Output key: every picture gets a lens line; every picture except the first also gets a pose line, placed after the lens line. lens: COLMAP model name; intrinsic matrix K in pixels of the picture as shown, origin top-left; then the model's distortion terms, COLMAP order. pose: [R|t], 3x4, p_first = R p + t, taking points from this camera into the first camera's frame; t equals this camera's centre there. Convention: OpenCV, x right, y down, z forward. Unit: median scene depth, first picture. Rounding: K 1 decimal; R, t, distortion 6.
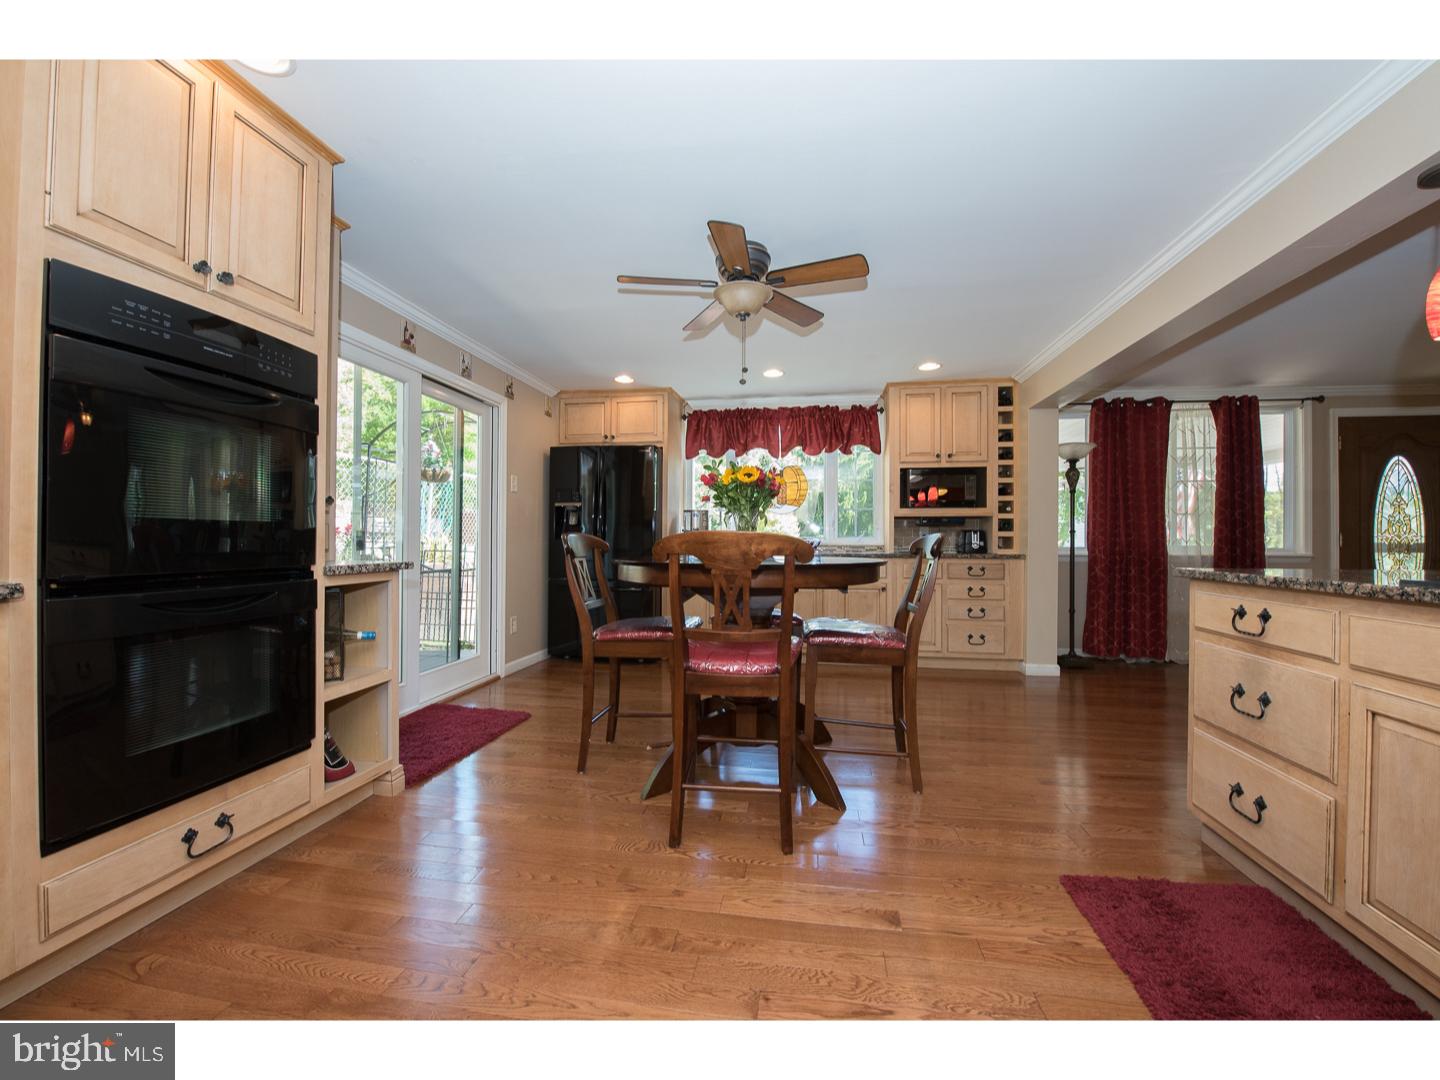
lens RADIAL K [[571.4, 0, 720.0], [0, 571.4, 540.0], [0, 0, 1]] dist [-0.022519, -0.000036]
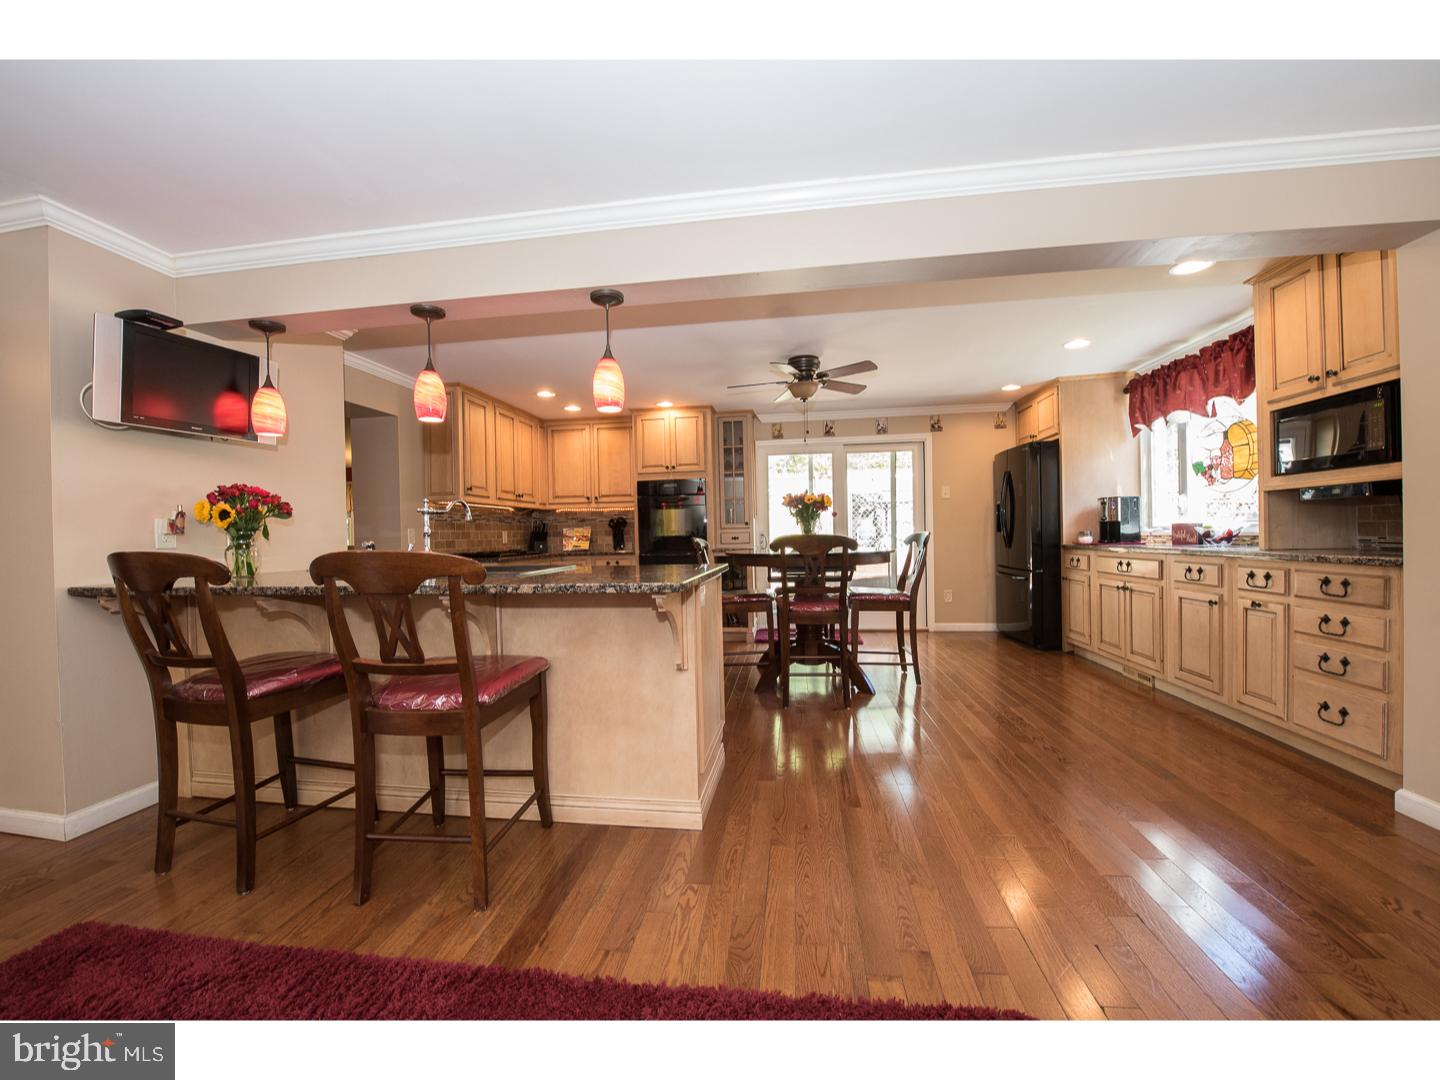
lens RADIAL K [[571.4, 0, 720.0], [0, 571.4, 540.0], [0, 0, 1]] dist [-0.022519, -0.000036]
pose [[0.038630, 0.002591, -0.999250, 0.947369], [0.029638, 0.999554, 0.003737, -0.008553], [0.998814, -0.029760, 0.038536, 0.404278]]
